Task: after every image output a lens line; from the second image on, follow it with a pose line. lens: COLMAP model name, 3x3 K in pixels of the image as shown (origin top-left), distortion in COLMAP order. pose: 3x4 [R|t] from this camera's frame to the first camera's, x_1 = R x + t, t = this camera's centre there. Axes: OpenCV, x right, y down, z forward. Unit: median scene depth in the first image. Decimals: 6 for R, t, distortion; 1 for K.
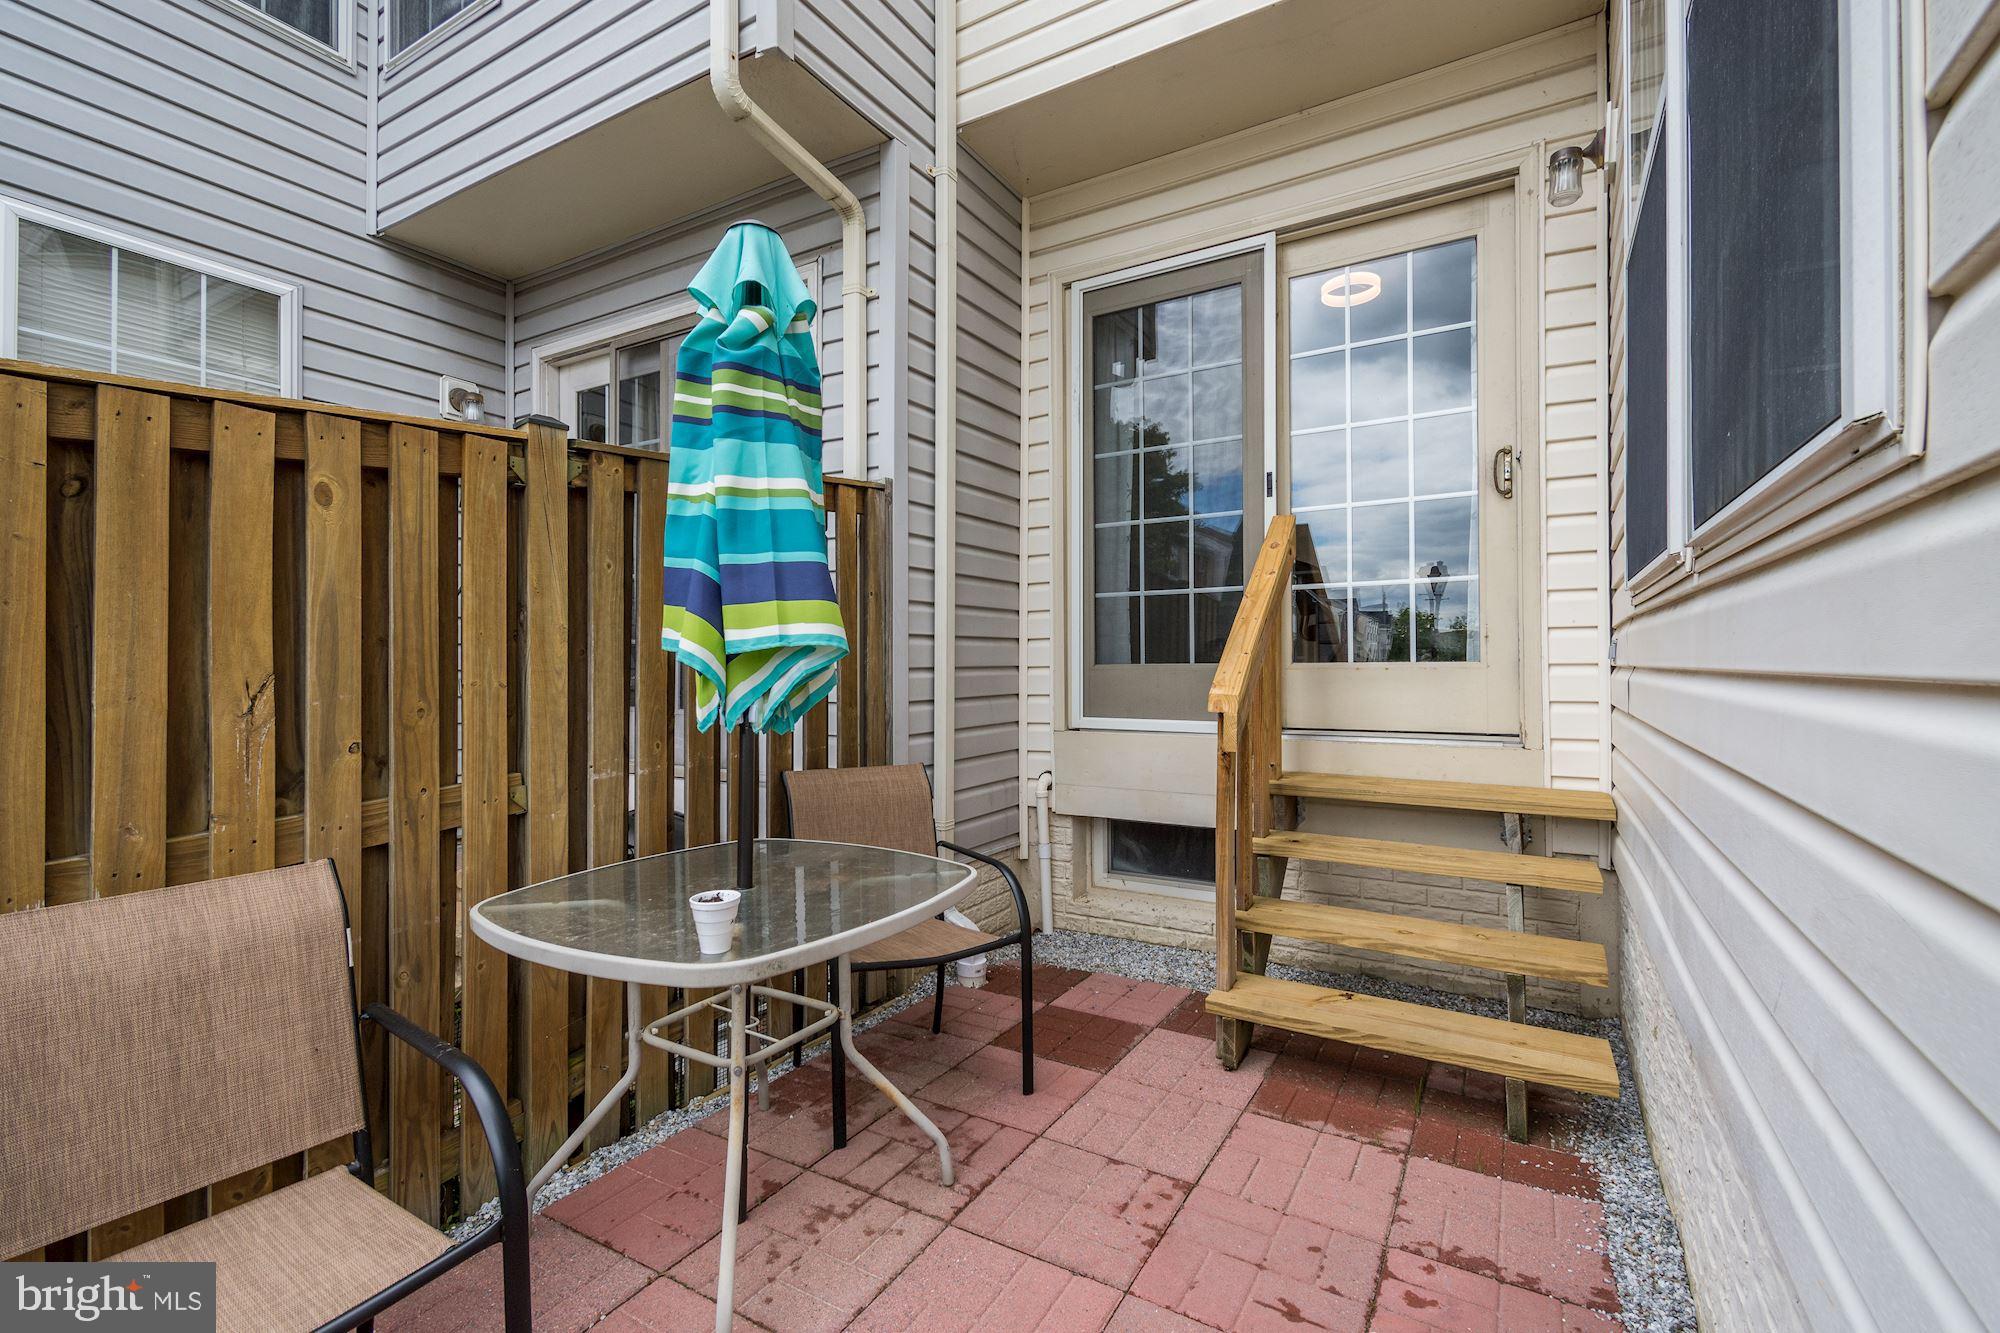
lens RADIAL K [[883.4, 0, 1002.7], [0, 883.4, 664.1], [0, 0, 1]] dist [0.030681, -0.016147]
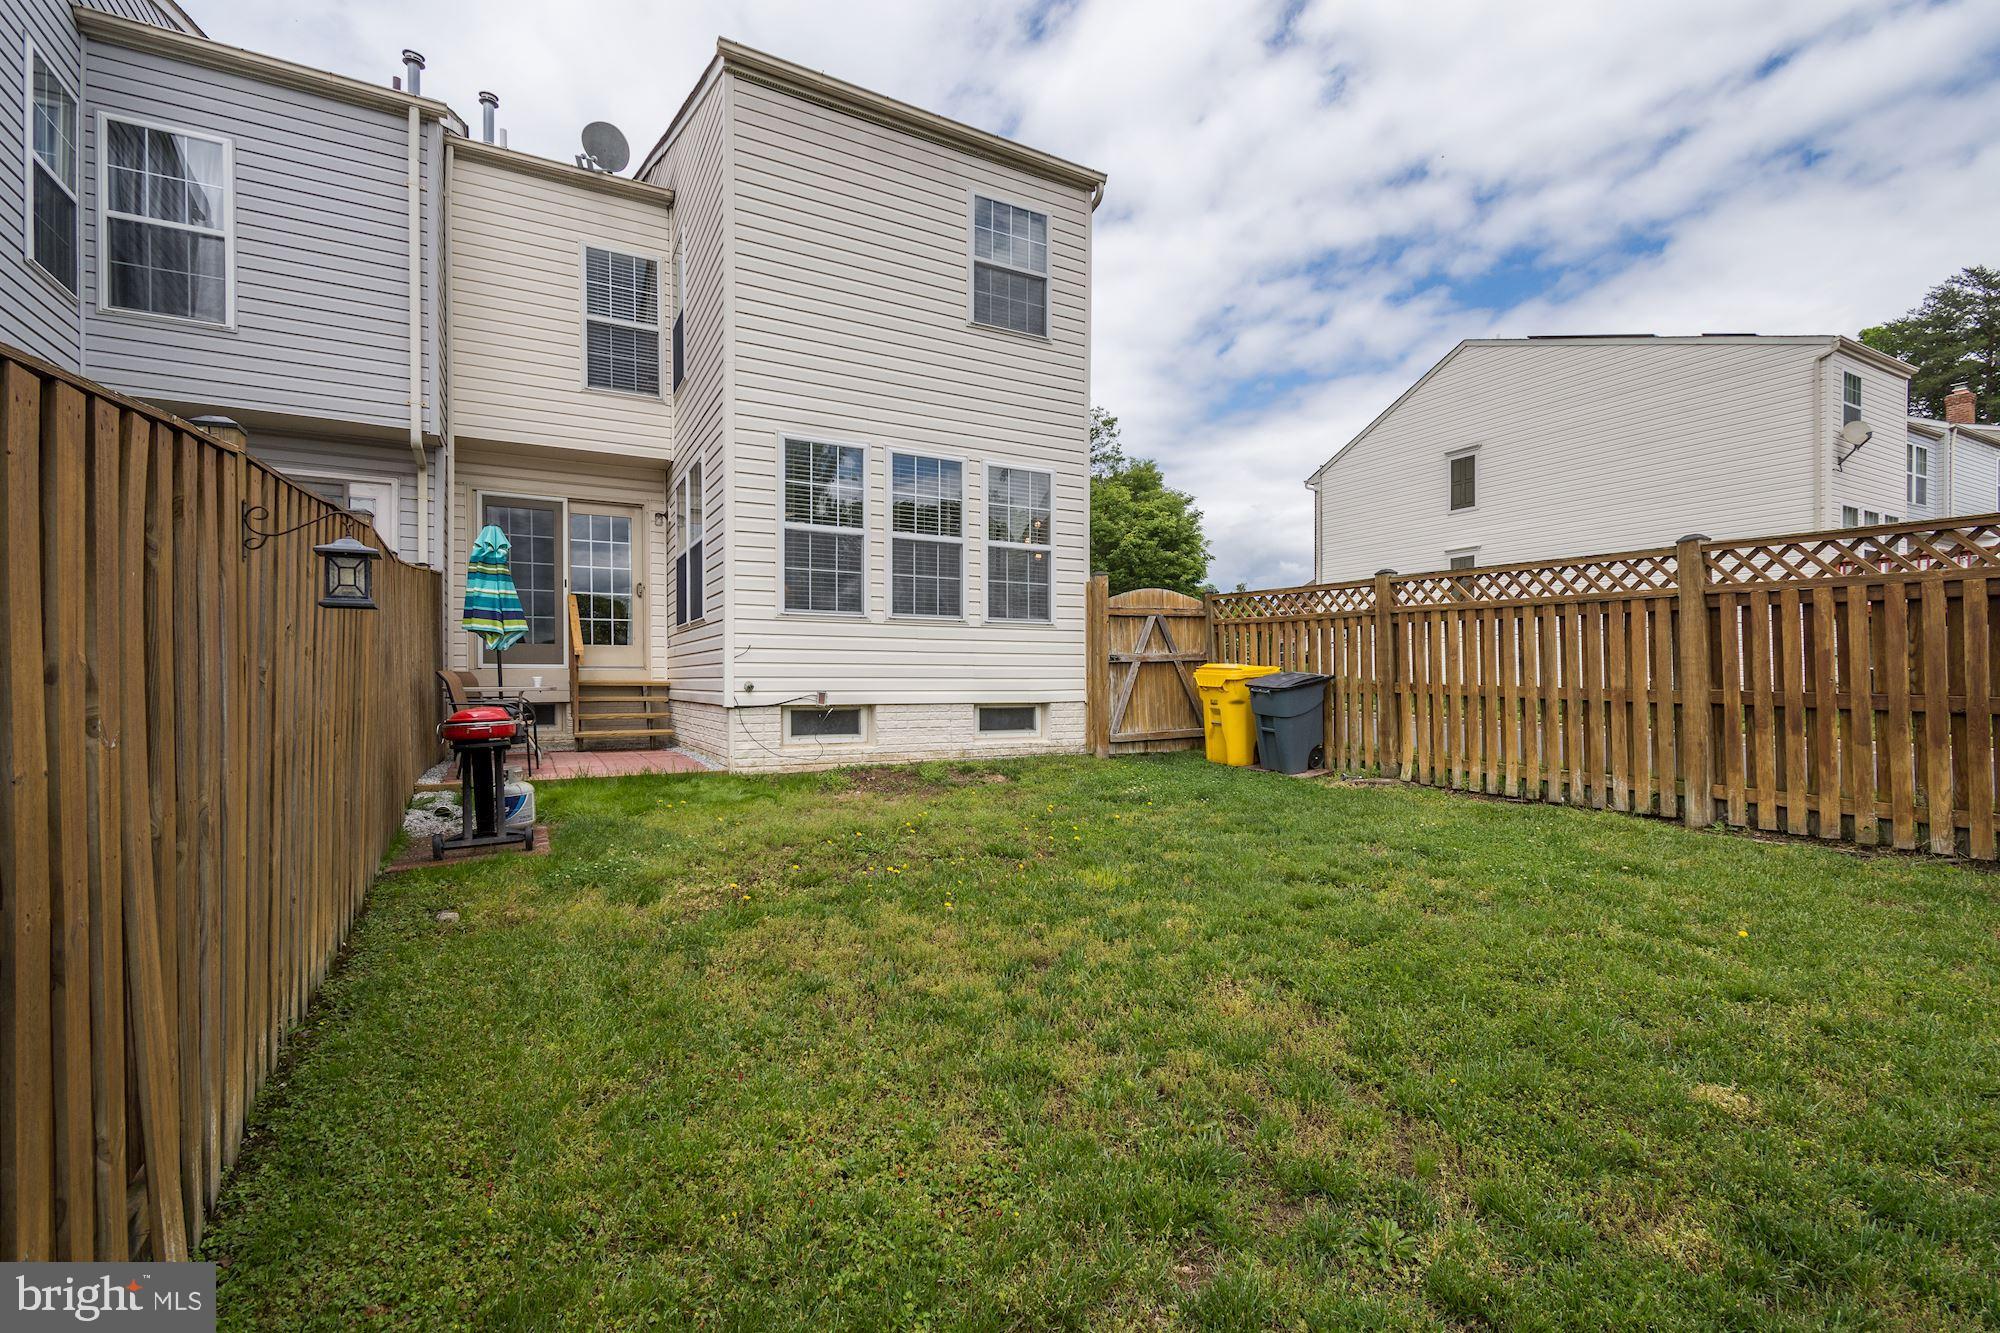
lens RADIAL K [[883.4, 0, 1003.0], [0, 883.4, 670.7], [0, 0, 1]] dist [0.030681, -0.016147]
pose [[0.512720, 0.012690, 0.858462, -1.705931], [-0.002676, 0.999910, -0.013182, 0.140004], [-0.858552, 0.004461, 0.512707, -2.016714]]
